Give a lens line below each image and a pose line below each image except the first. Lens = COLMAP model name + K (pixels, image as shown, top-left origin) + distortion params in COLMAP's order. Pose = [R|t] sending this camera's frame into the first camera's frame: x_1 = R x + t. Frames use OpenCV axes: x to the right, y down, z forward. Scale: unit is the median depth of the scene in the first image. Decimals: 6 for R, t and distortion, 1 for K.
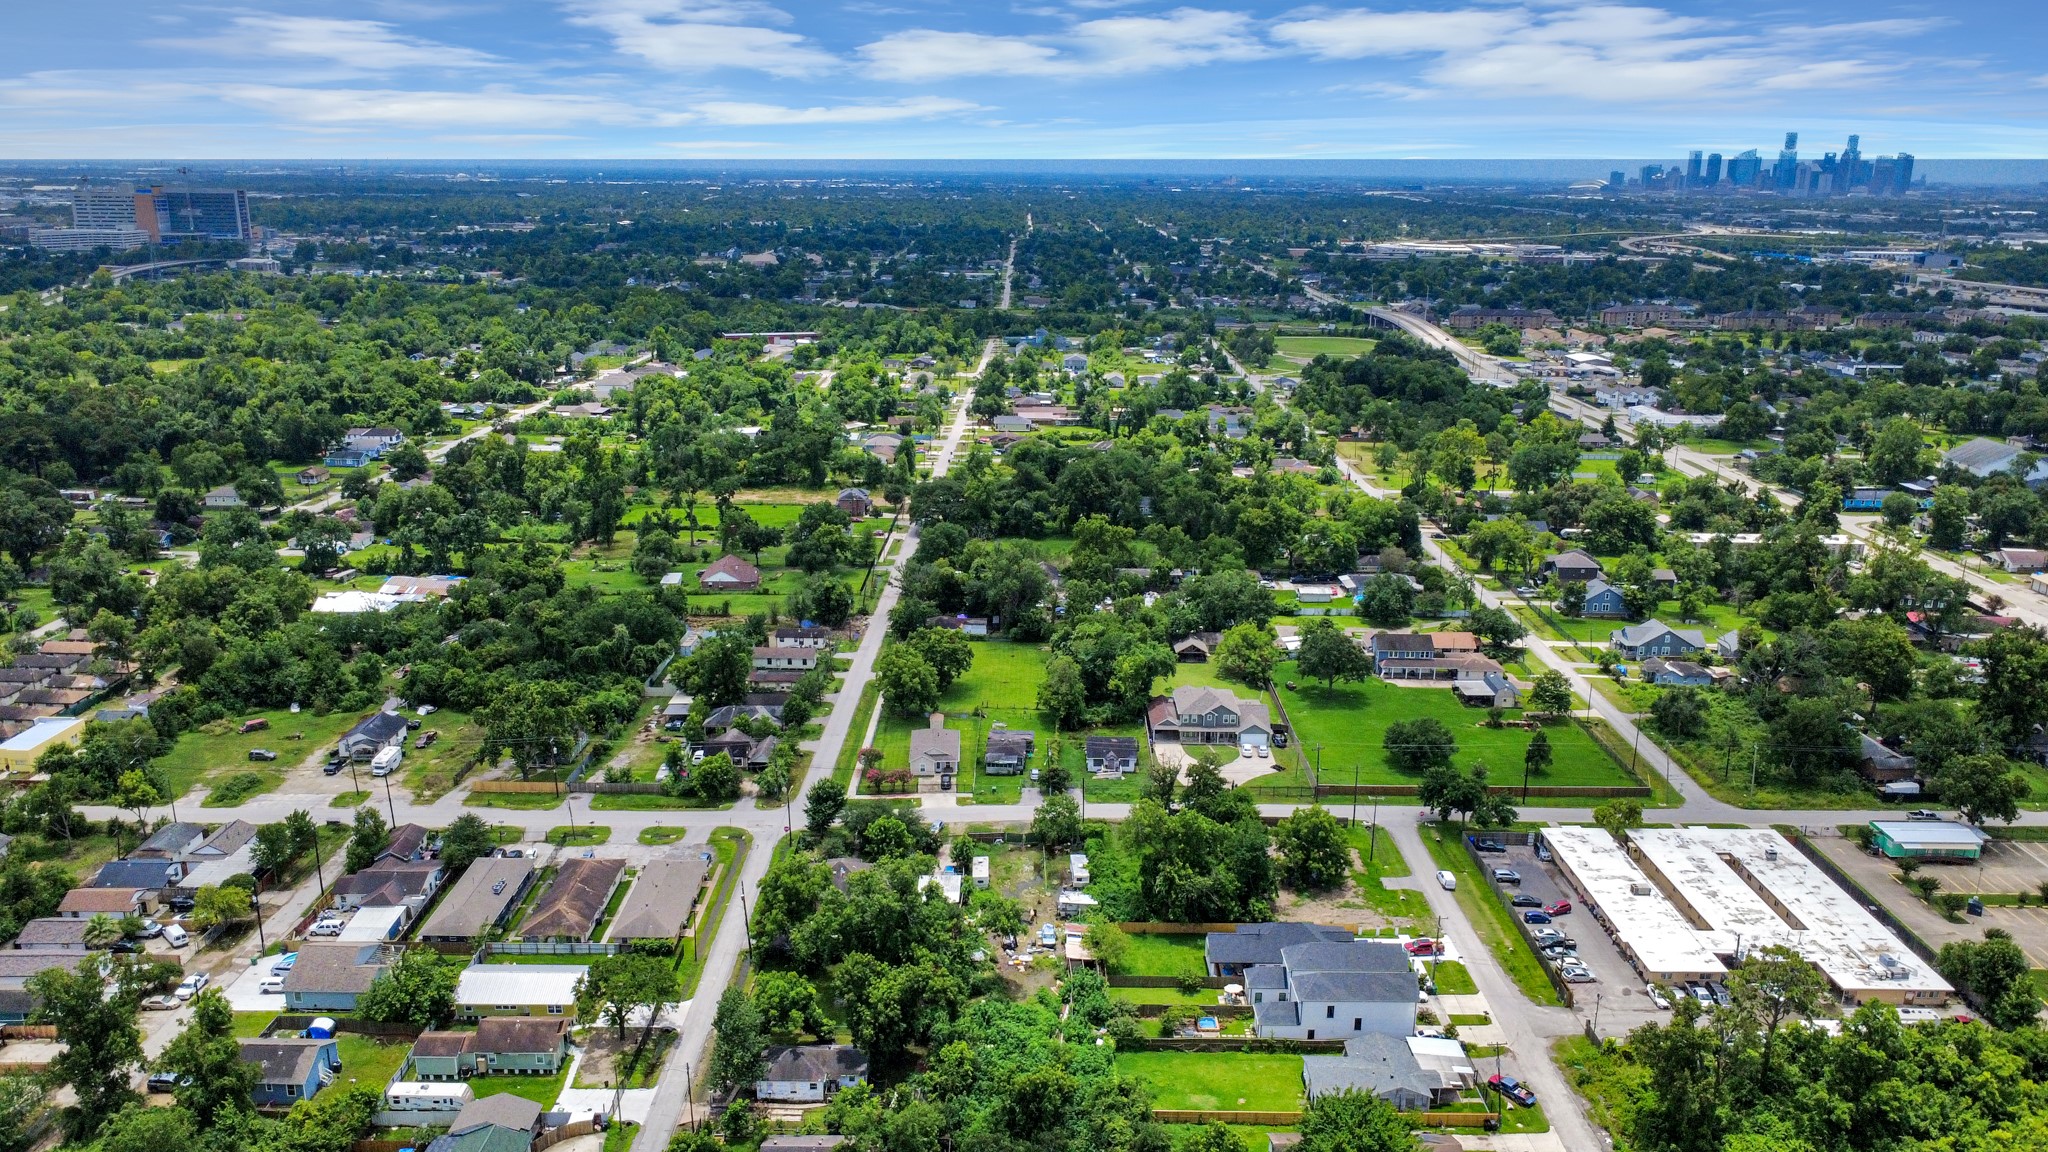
lens RADIAL K [[1491.3, 0, 1025.1], [0, 1491.3, 577.5], [0, 0, 1]] dist [0.002759, -0.003123]
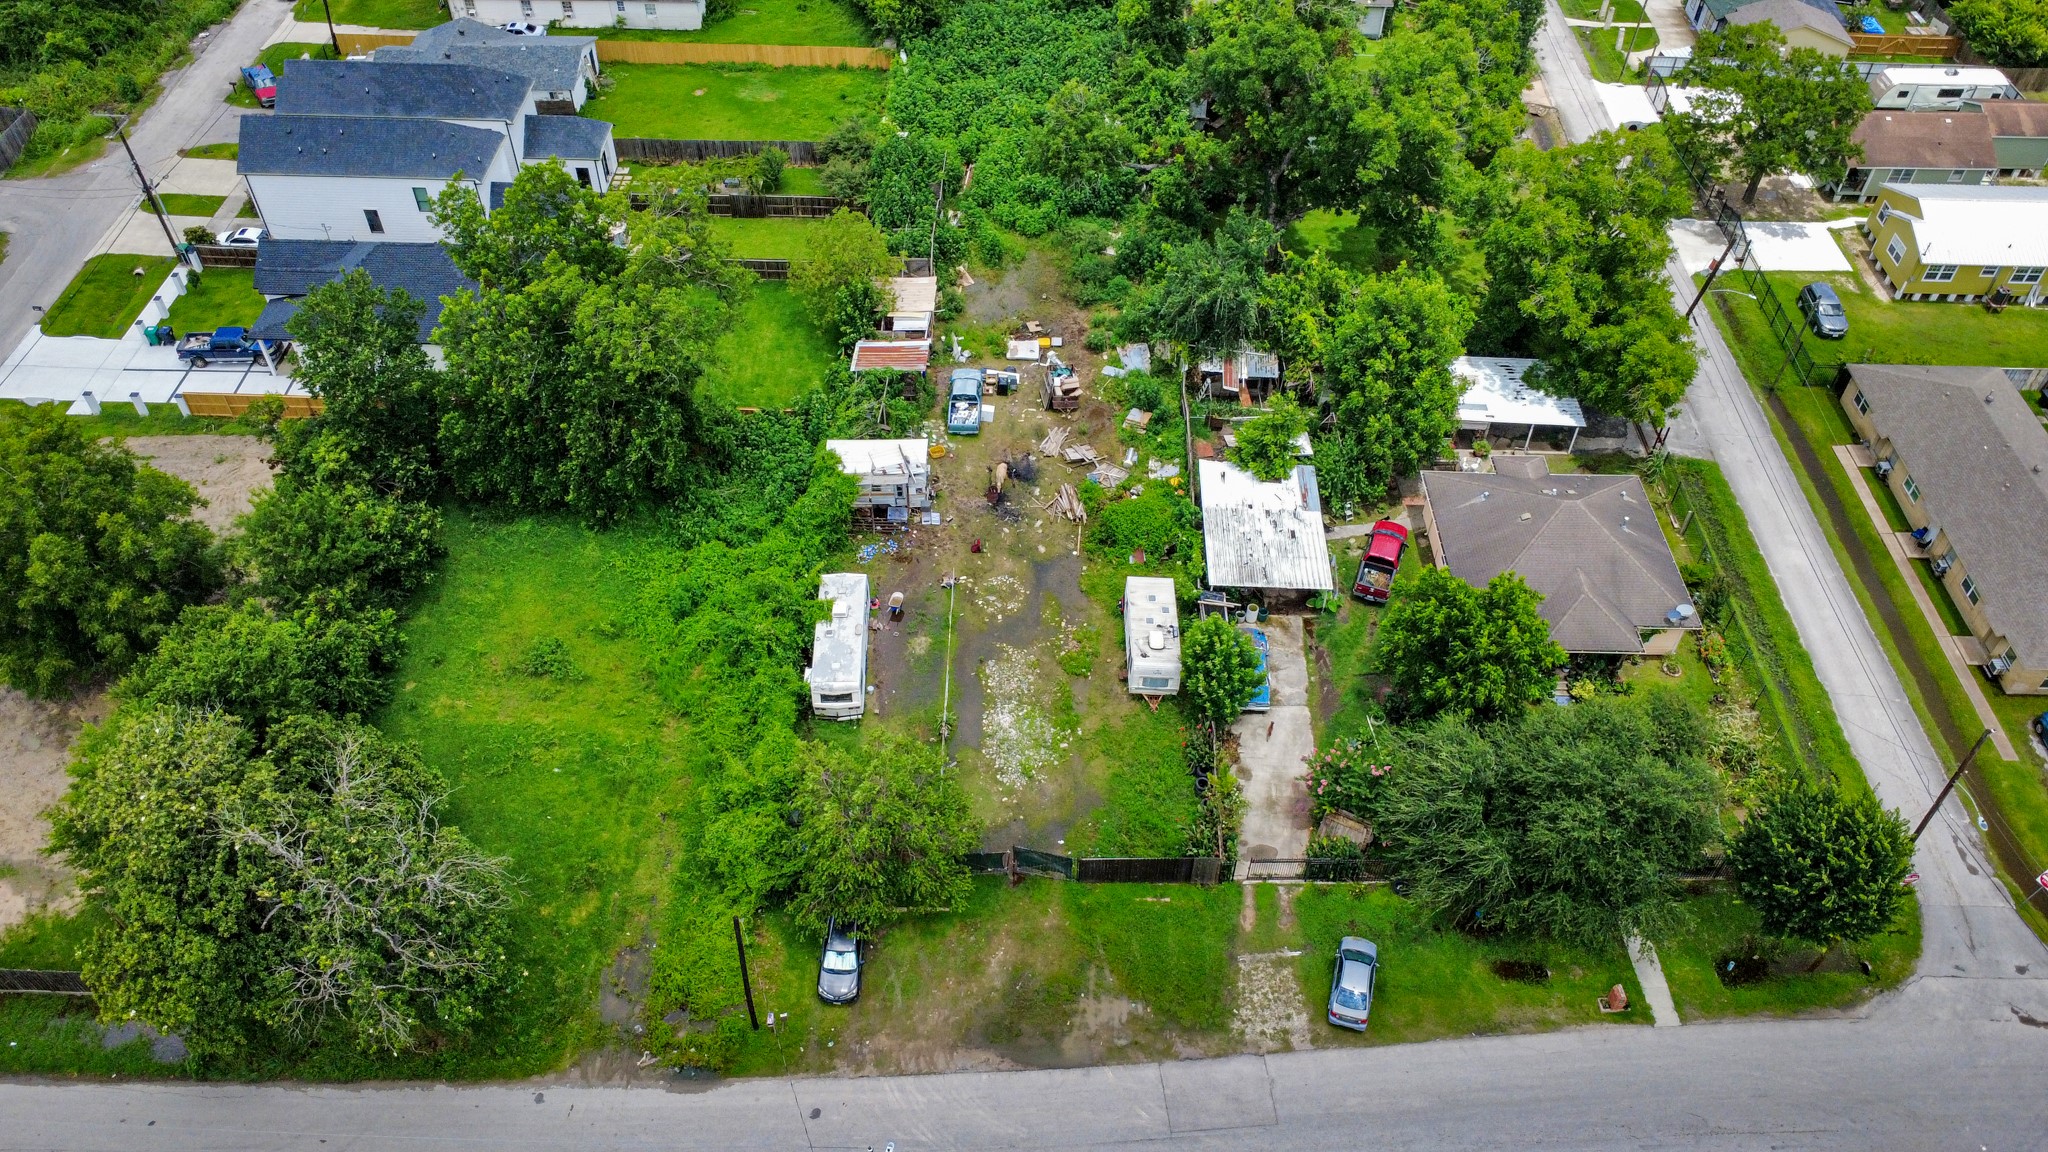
lens RADIAL K [[1491.3, 0, 1025.1], [0, 1491.3, 577.5], [0, 0, 1]] dist [0.002759, -0.003123]
pose [[-0.999351, -0.035944, -0.002347, -0.001262], [-0.019373, 0.481429, 0.876271, -0.084561], [-0.030367, 0.875748, -0.481812, 1.081988]]
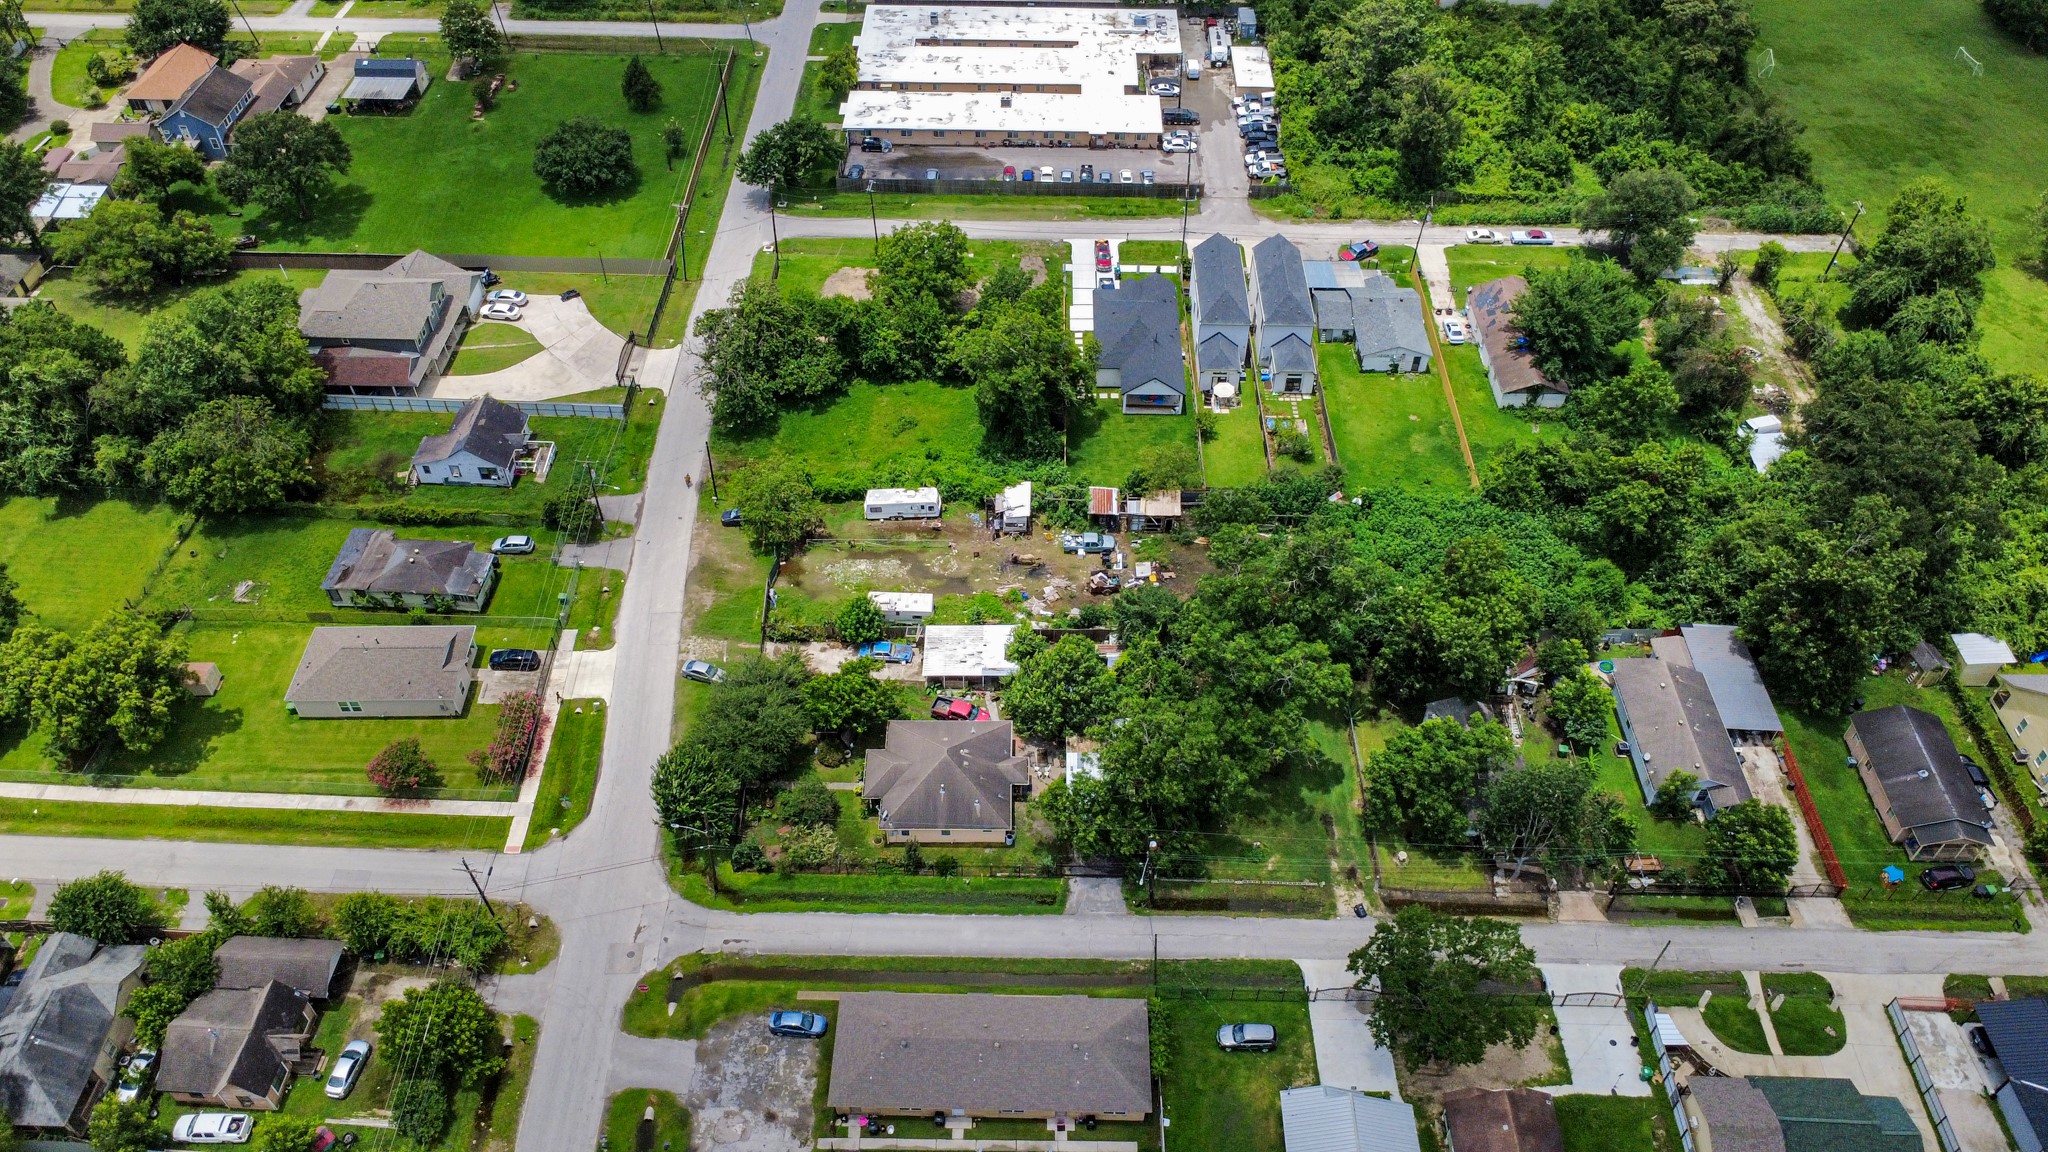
lens RADIAL K [[1491.3, 0, 1025.1], [0, 1491.3, 577.5], [0, 0, 1]] dist [0.002759, -0.003123]
pose [[0.018495, -0.720651, 0.693052, -0.434828], [0.260216, 0.672752, 0.692598, -0.224930], [-0.965373, 0.167534, 0.199967, 0.774214]]
